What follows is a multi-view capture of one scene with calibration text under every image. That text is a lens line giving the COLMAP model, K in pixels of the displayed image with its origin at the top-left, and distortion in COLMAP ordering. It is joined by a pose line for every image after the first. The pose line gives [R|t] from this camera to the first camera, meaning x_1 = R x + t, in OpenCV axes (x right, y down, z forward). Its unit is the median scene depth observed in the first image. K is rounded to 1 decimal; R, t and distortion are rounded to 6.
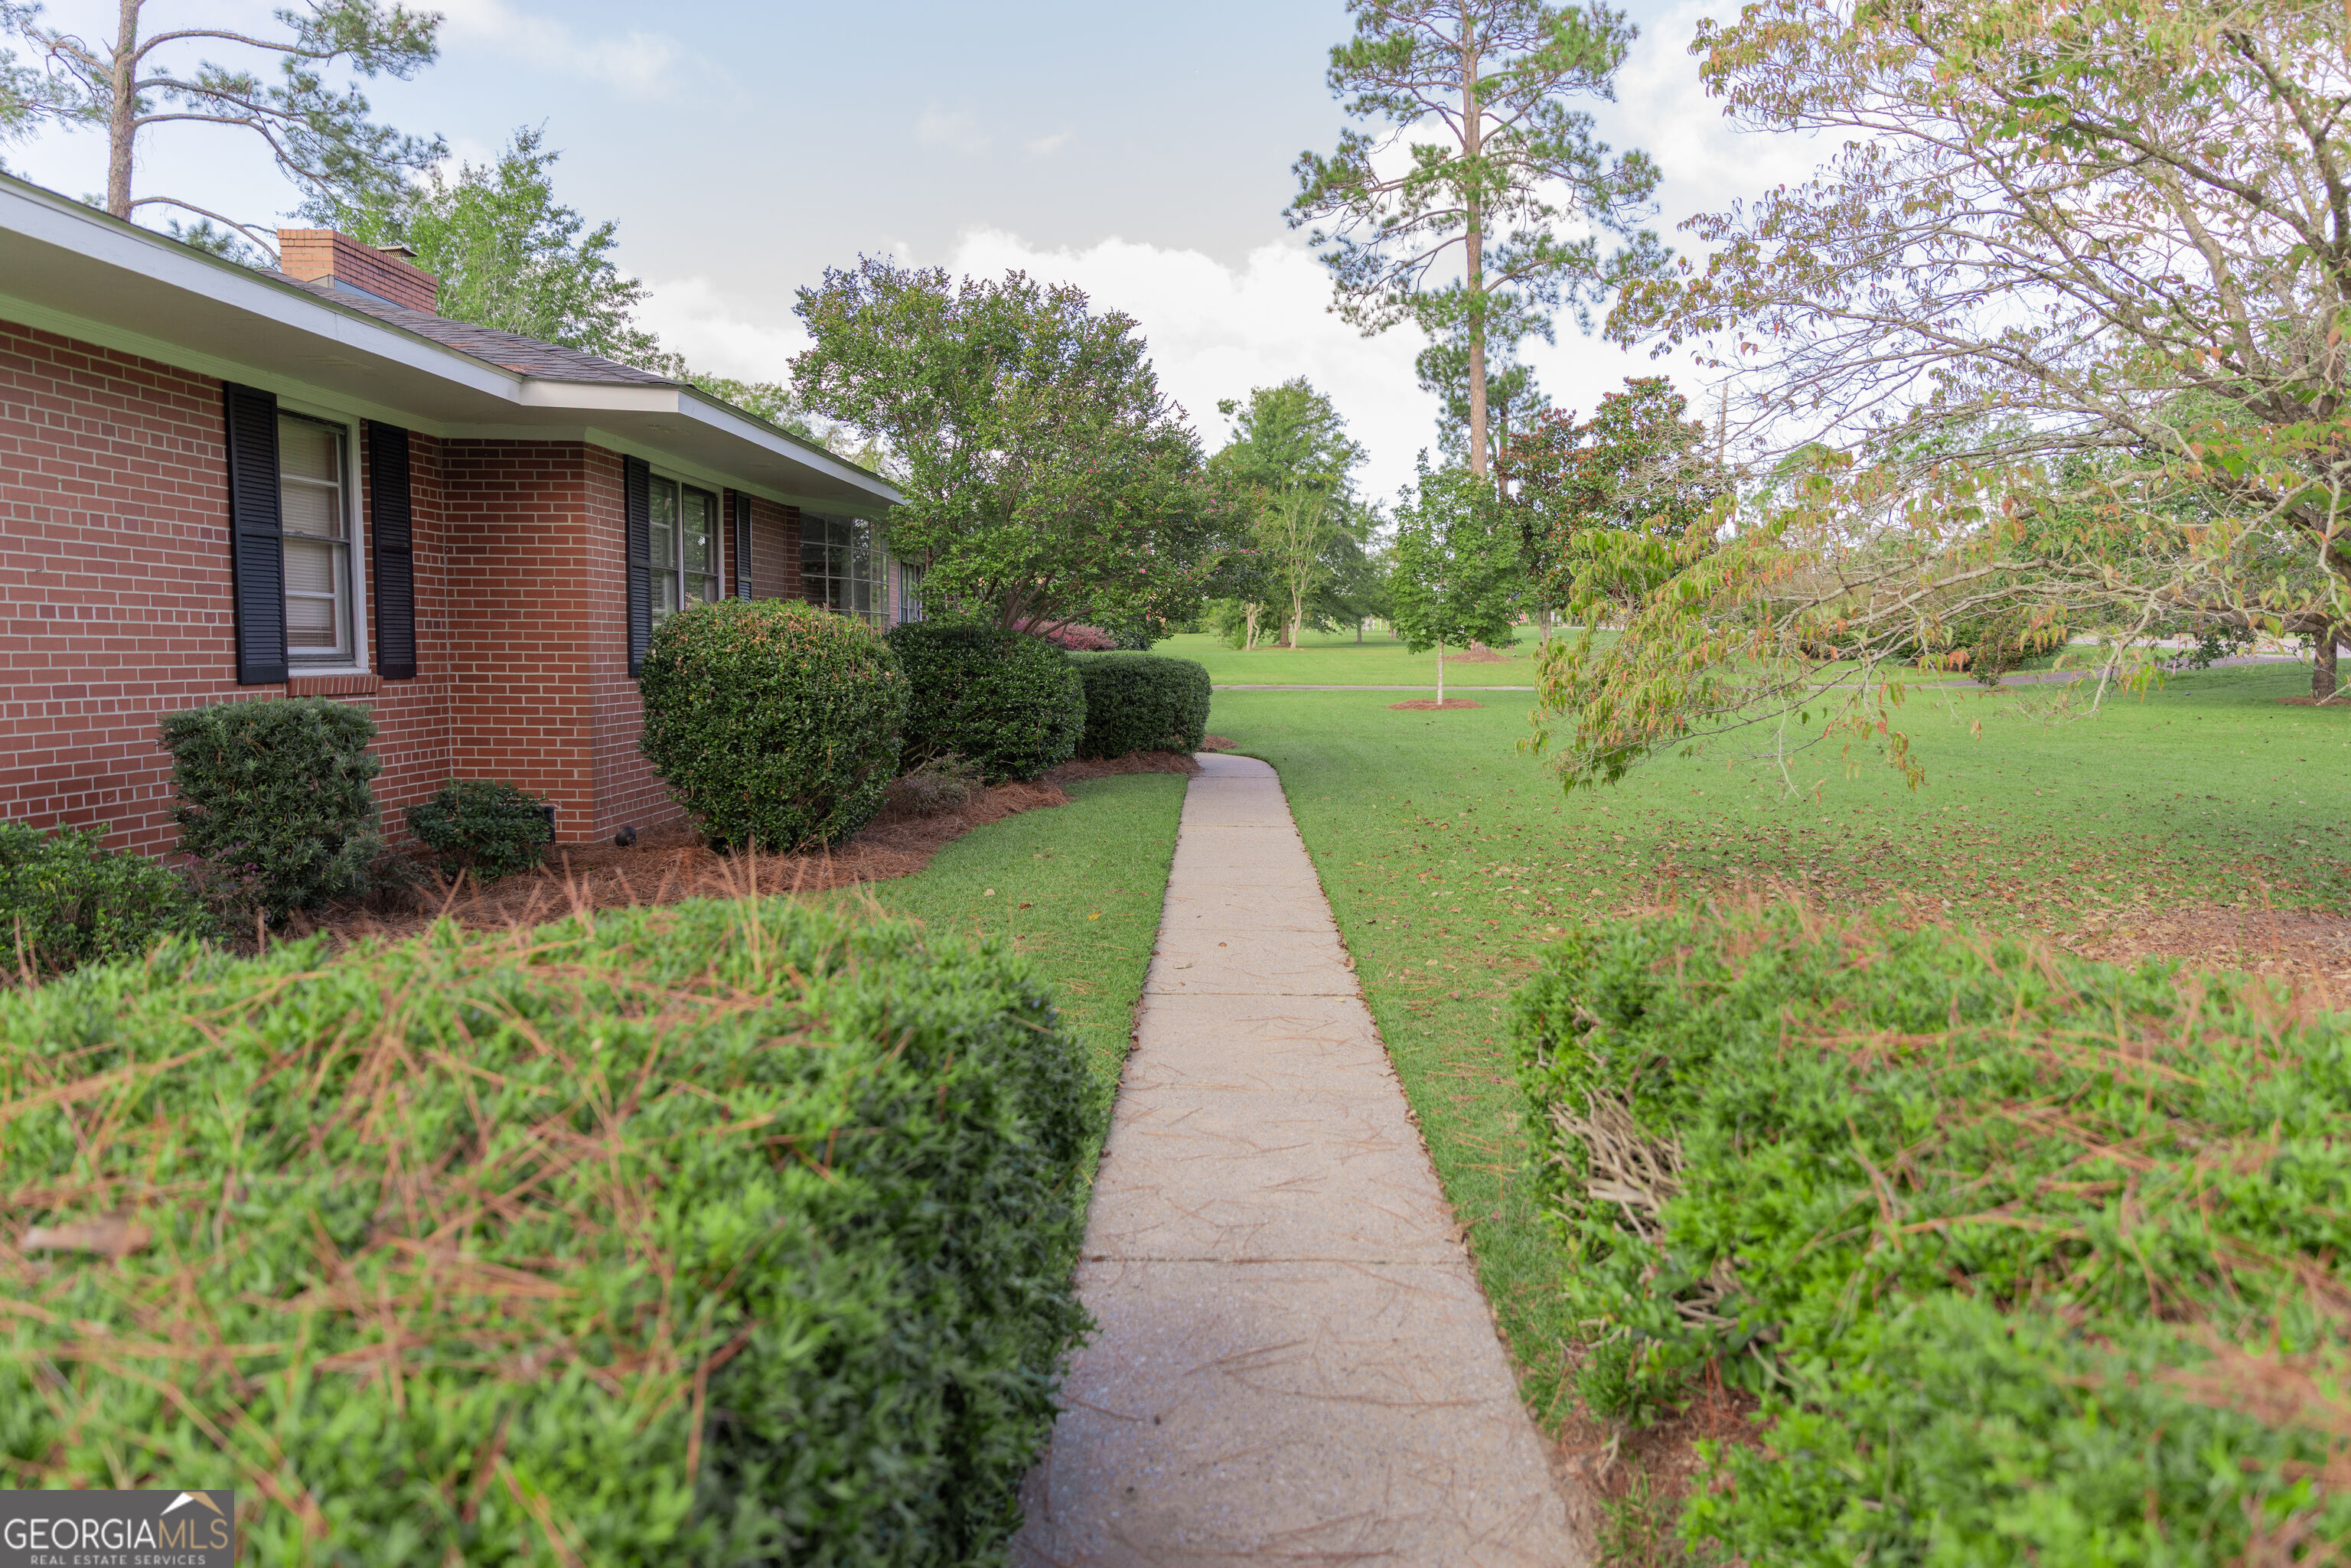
lens RADIAL K [[1571.3, 0, 1175.5], [0, 1571.3, 784.0], [0, 0, 1]] dist [0.047396, -0.001710]
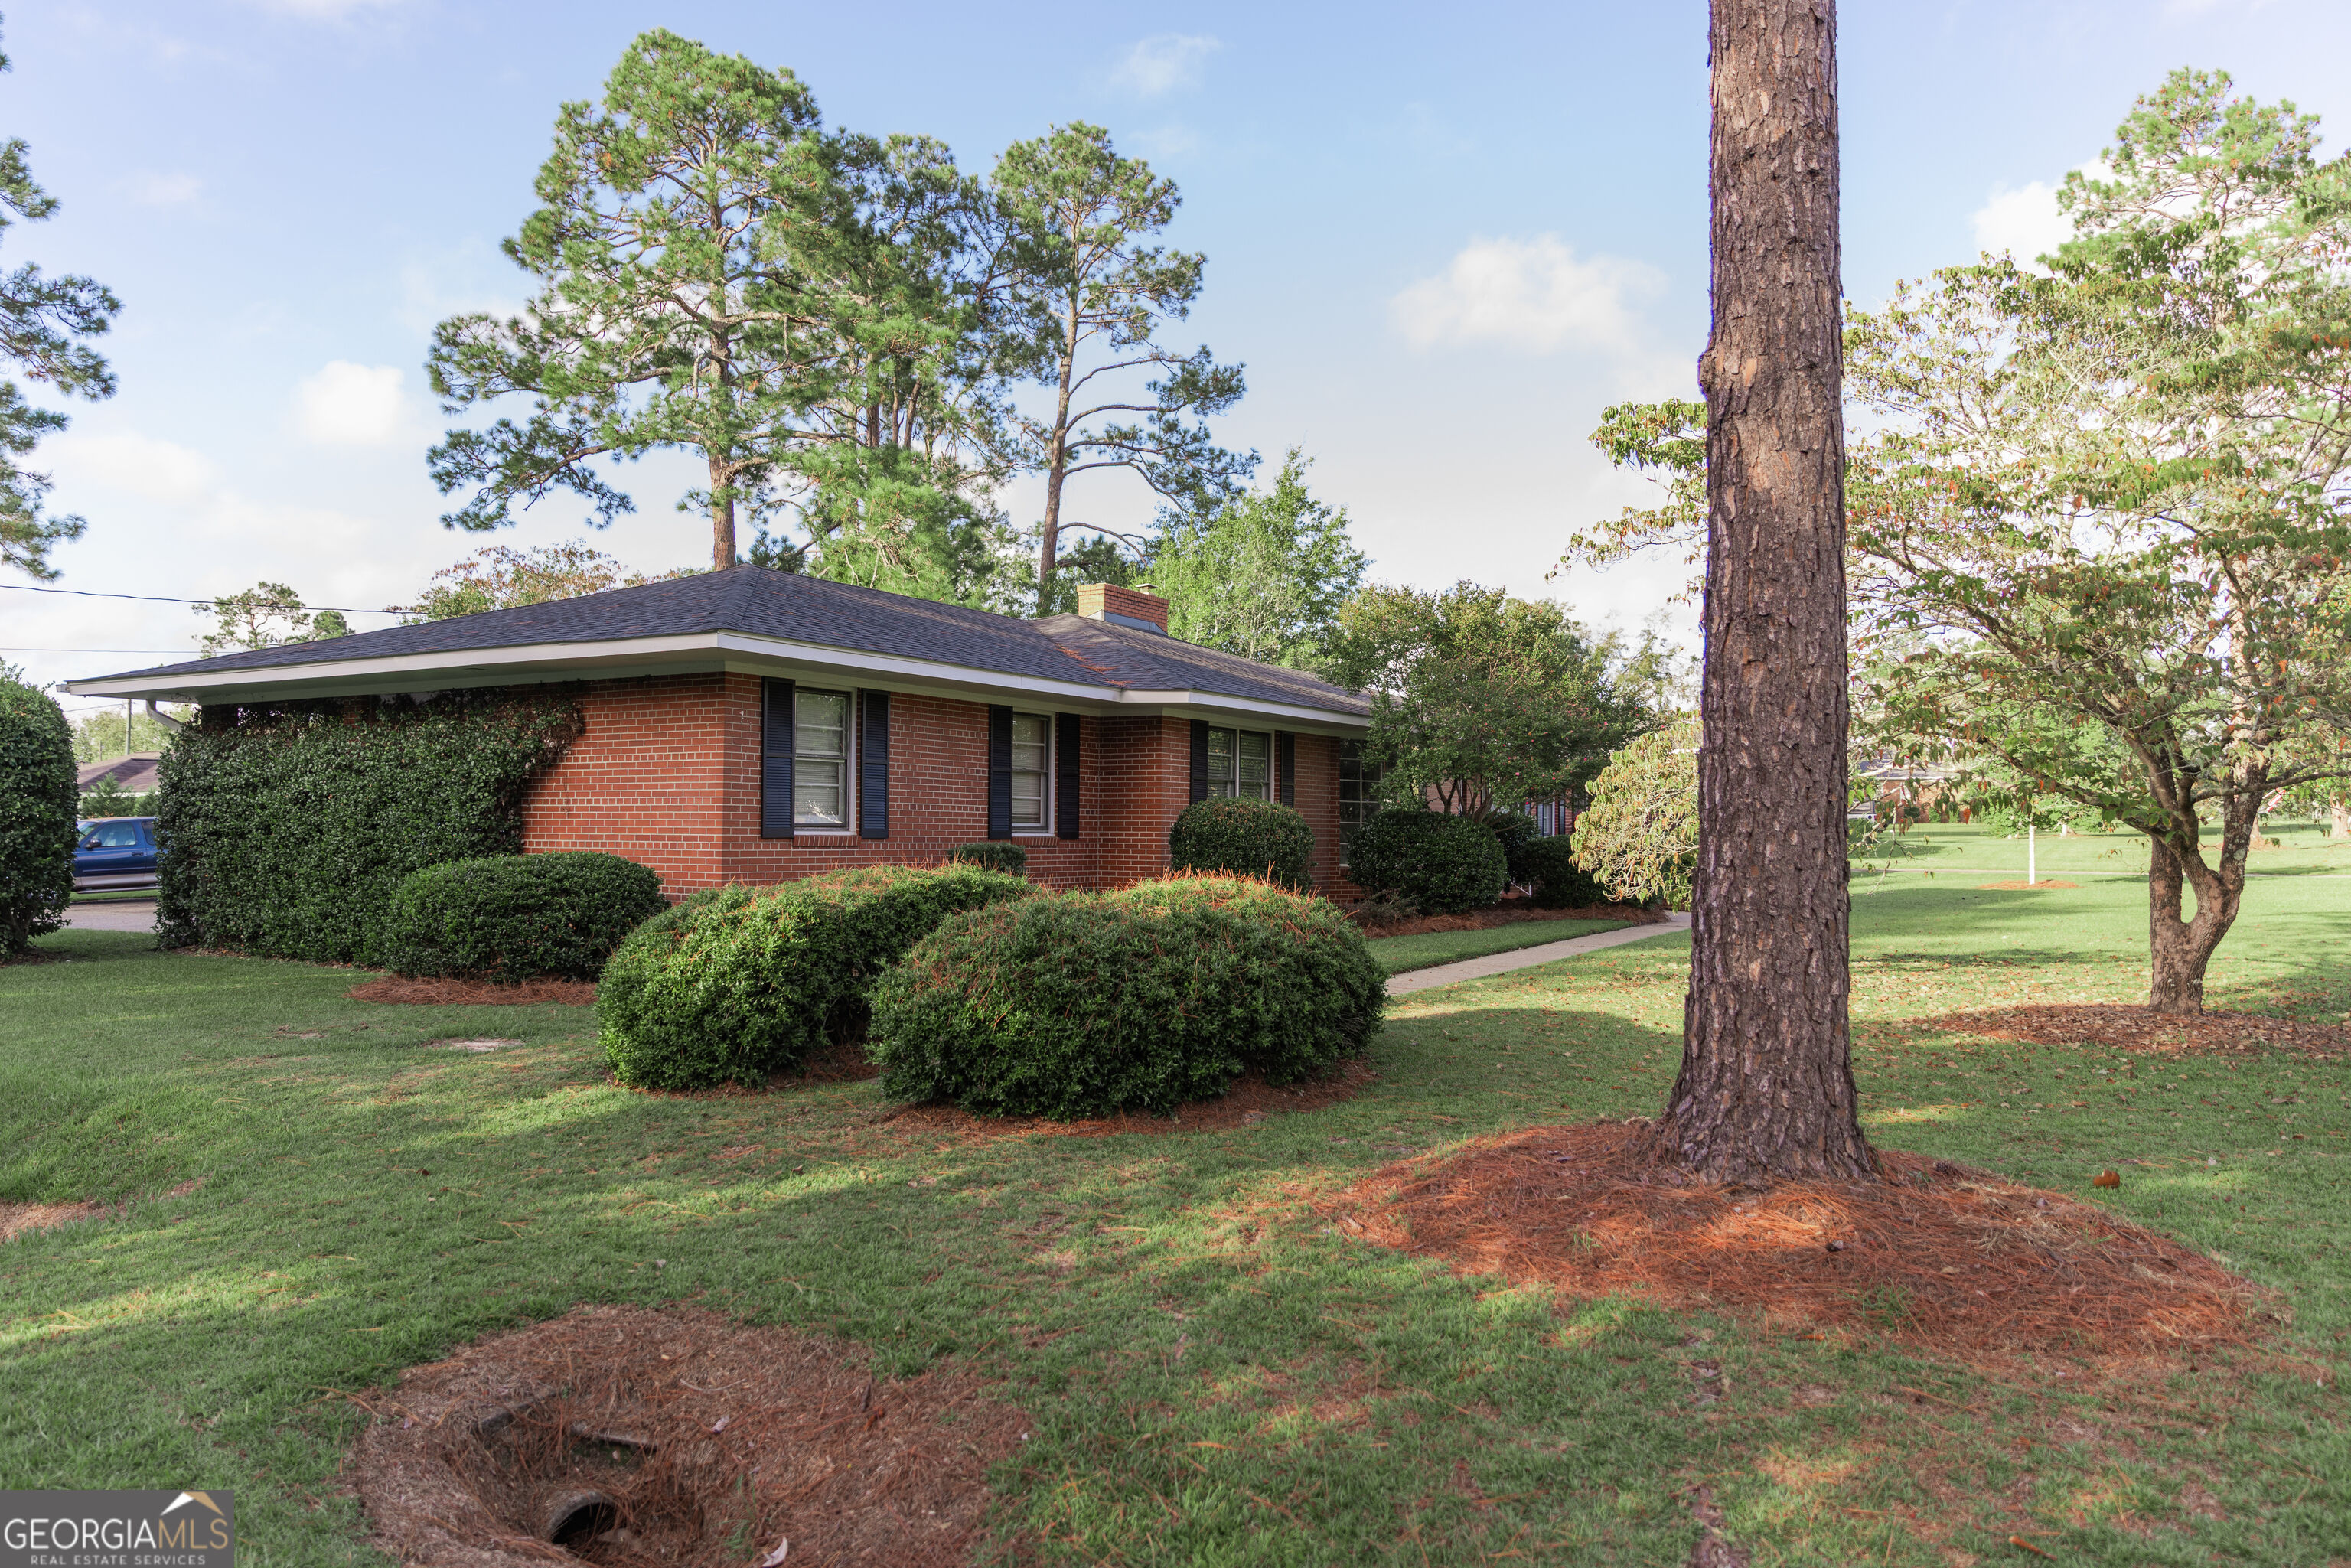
lens RADIAL K [[1571.3, 0, 1175.5], [0, 1571.3, 784.0], [0, 0, 1]] dist [0.047396, -0.001710]
pose [[0.873098, -0.018373, -0.487199, 0.115286], [-0.041954, 0.992752, -0.112624, 0.015837], [0.485737, 0.118772, 0.865998, -0.126368]]
